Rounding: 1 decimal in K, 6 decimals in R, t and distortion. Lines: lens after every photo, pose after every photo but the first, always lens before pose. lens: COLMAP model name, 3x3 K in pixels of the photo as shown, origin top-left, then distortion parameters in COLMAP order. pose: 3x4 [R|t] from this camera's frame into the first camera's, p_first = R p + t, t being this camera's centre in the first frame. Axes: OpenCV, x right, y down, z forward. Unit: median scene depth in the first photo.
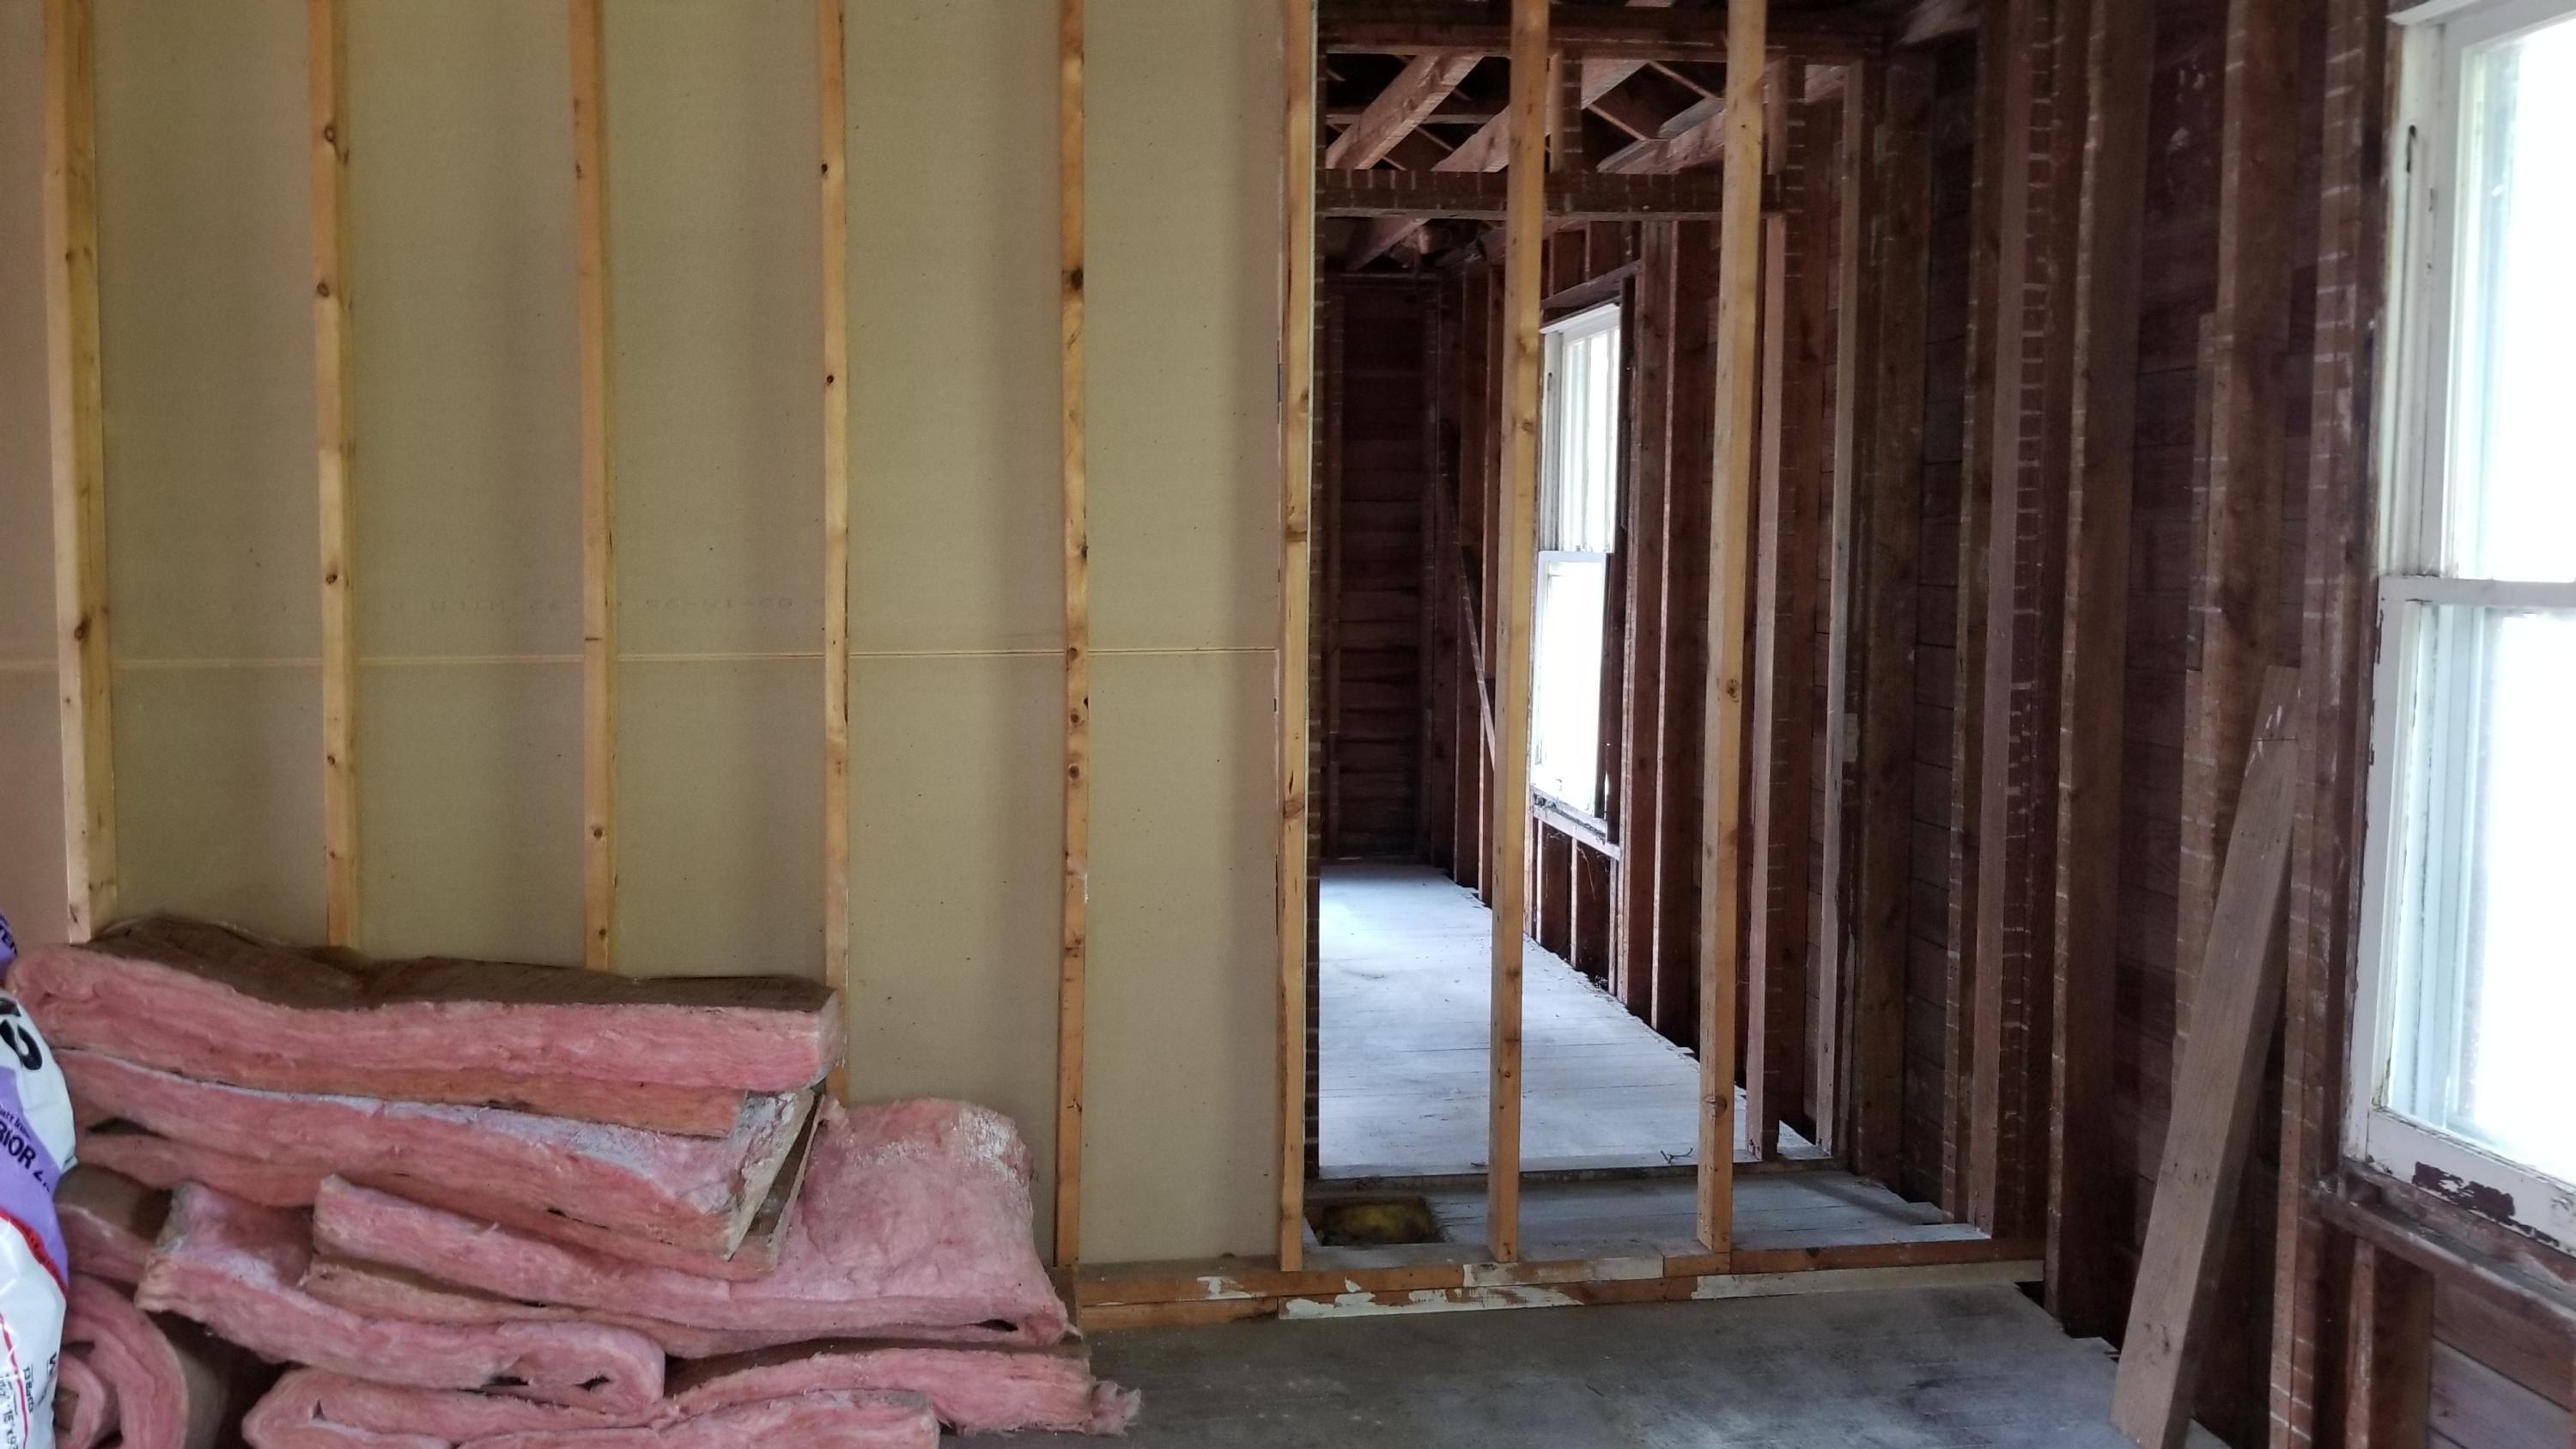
lens RADIAL K [[2044.0, 0, 1229.2], [0, 2044.0, 694.5], [0, 0, 1]] dist [0.061943, -0.101495]
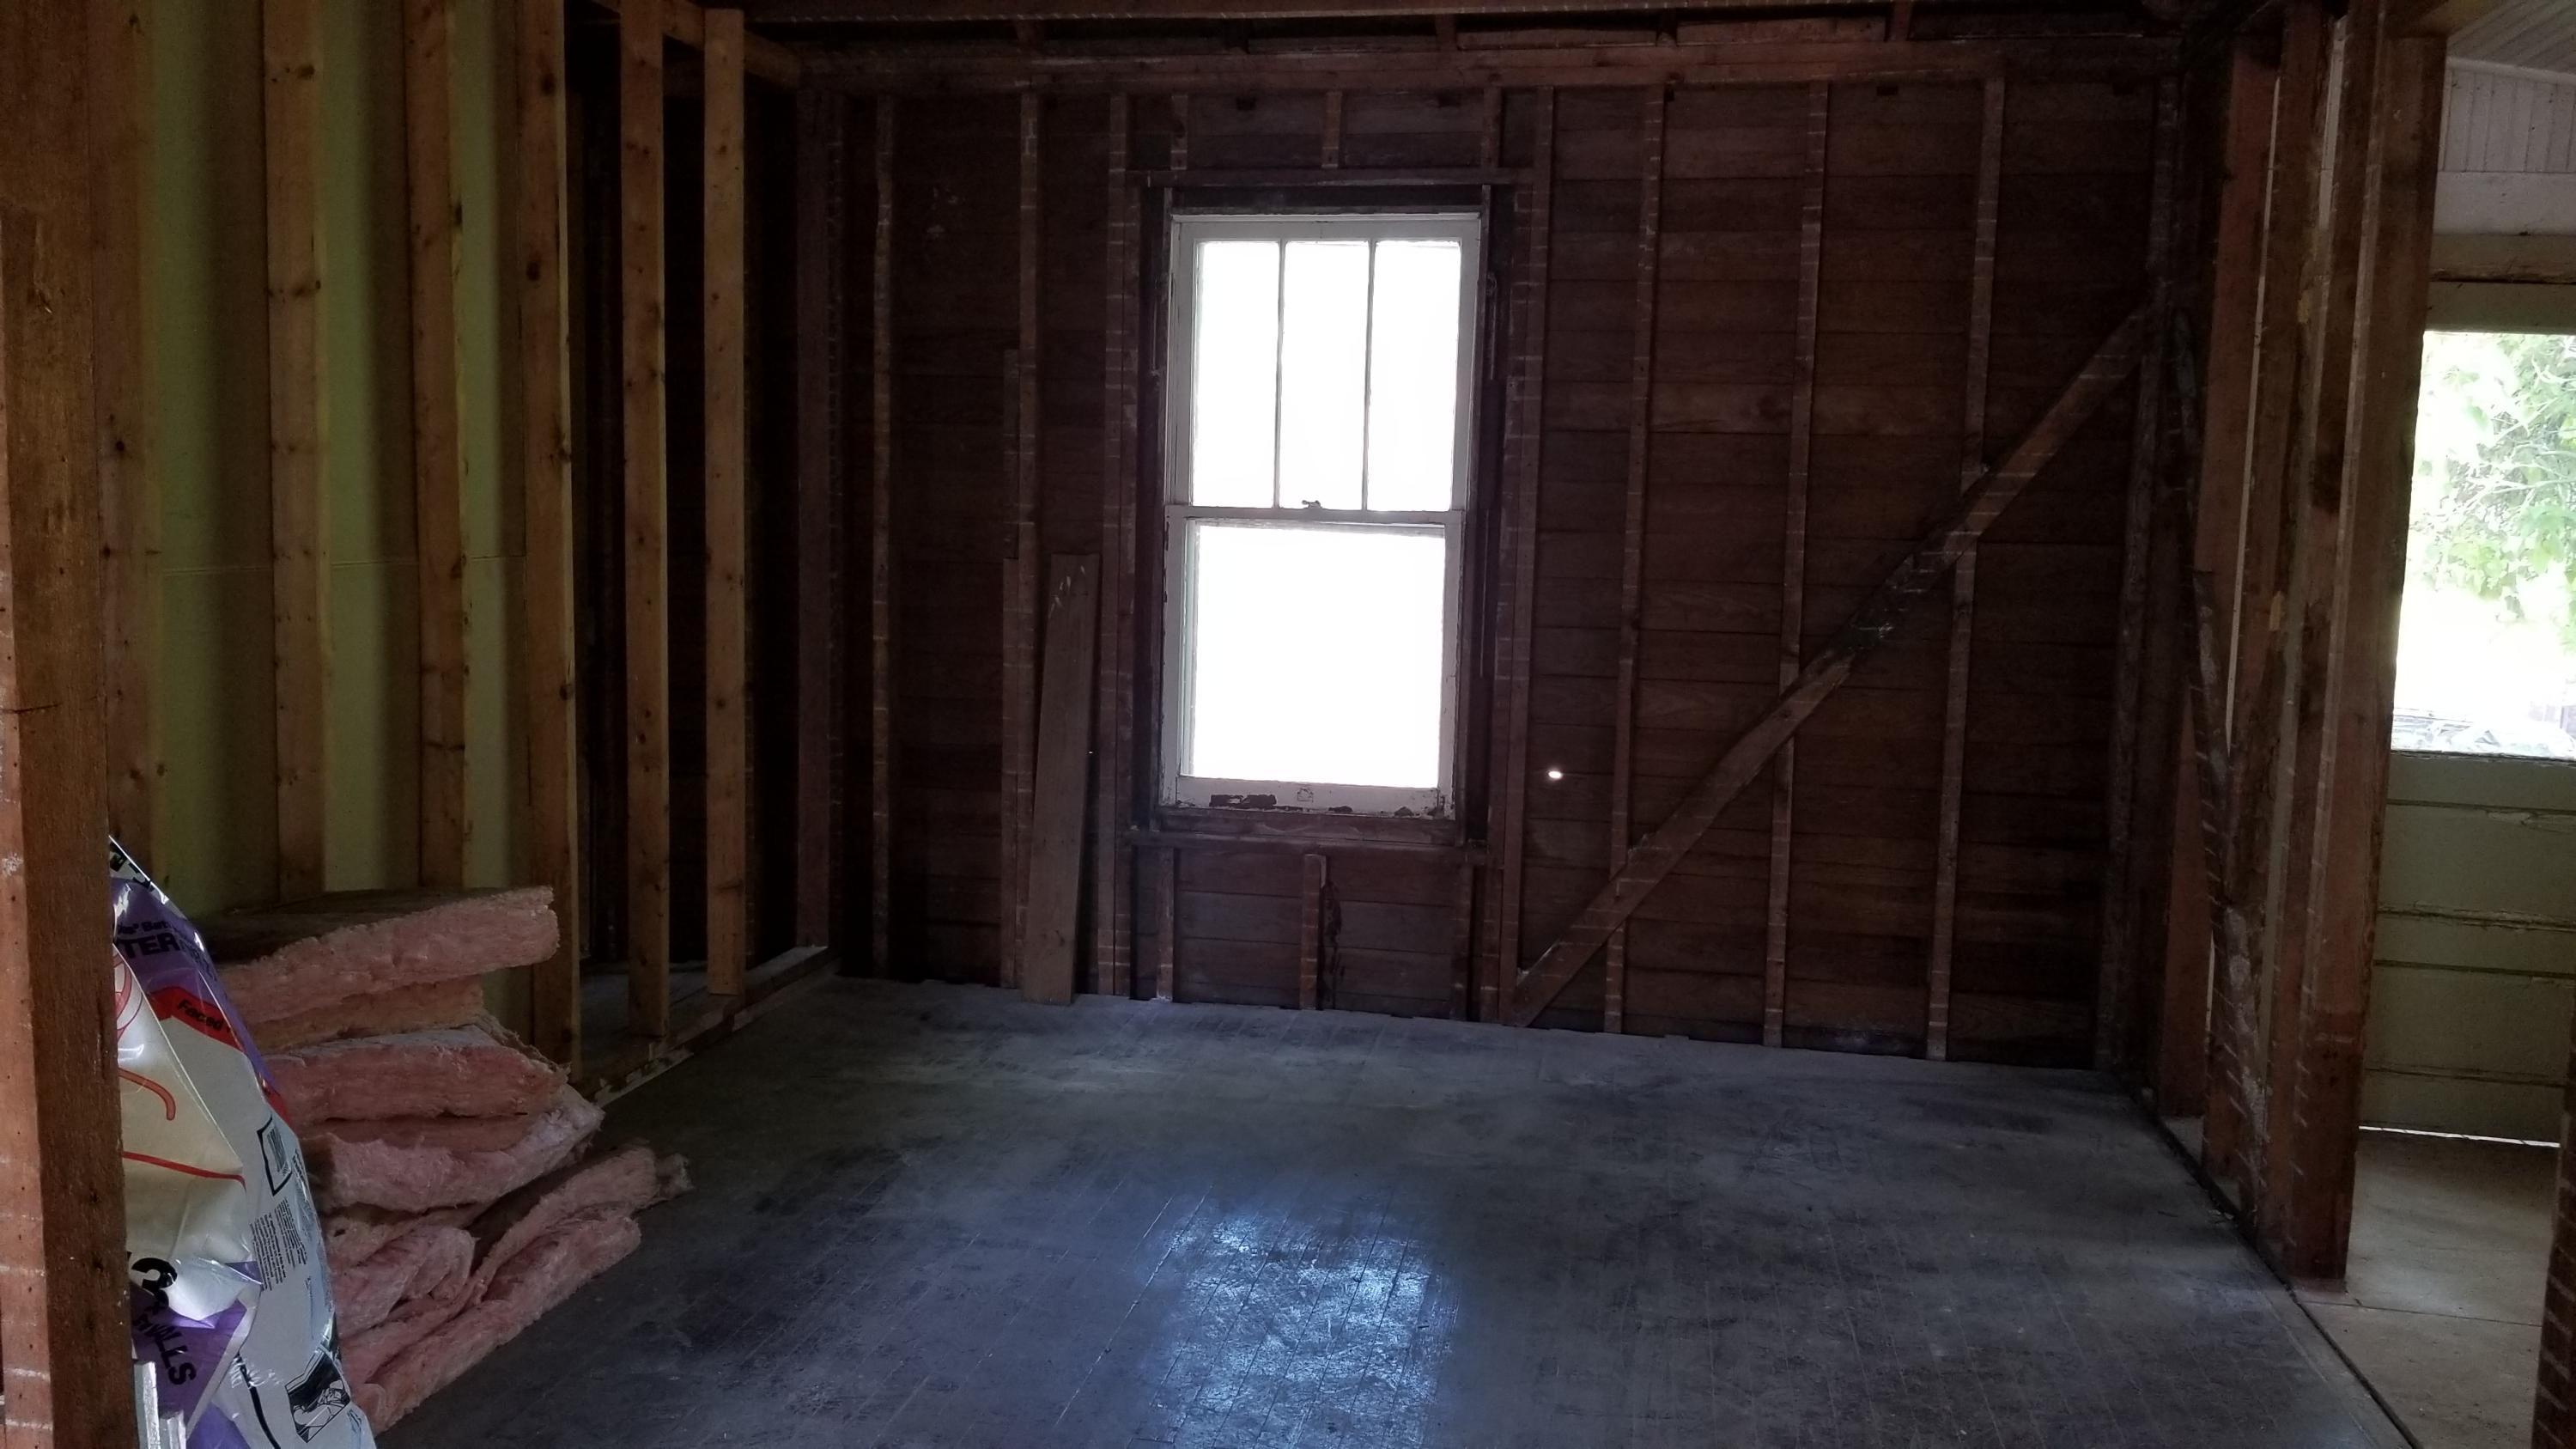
lens RADIAL K [[2020.3, 0, 1288.5], [0, 2020.3, 717.3], [0, 0, 1]] dist [0.108004, -0.184072]
pose [[0.292418, -0.088576, 0.952180, -1.128931], [0.049061, 0.995779, 0.077565, 0.000249], [-0.955031, 0.024034, 0.295529, 0.299541]]
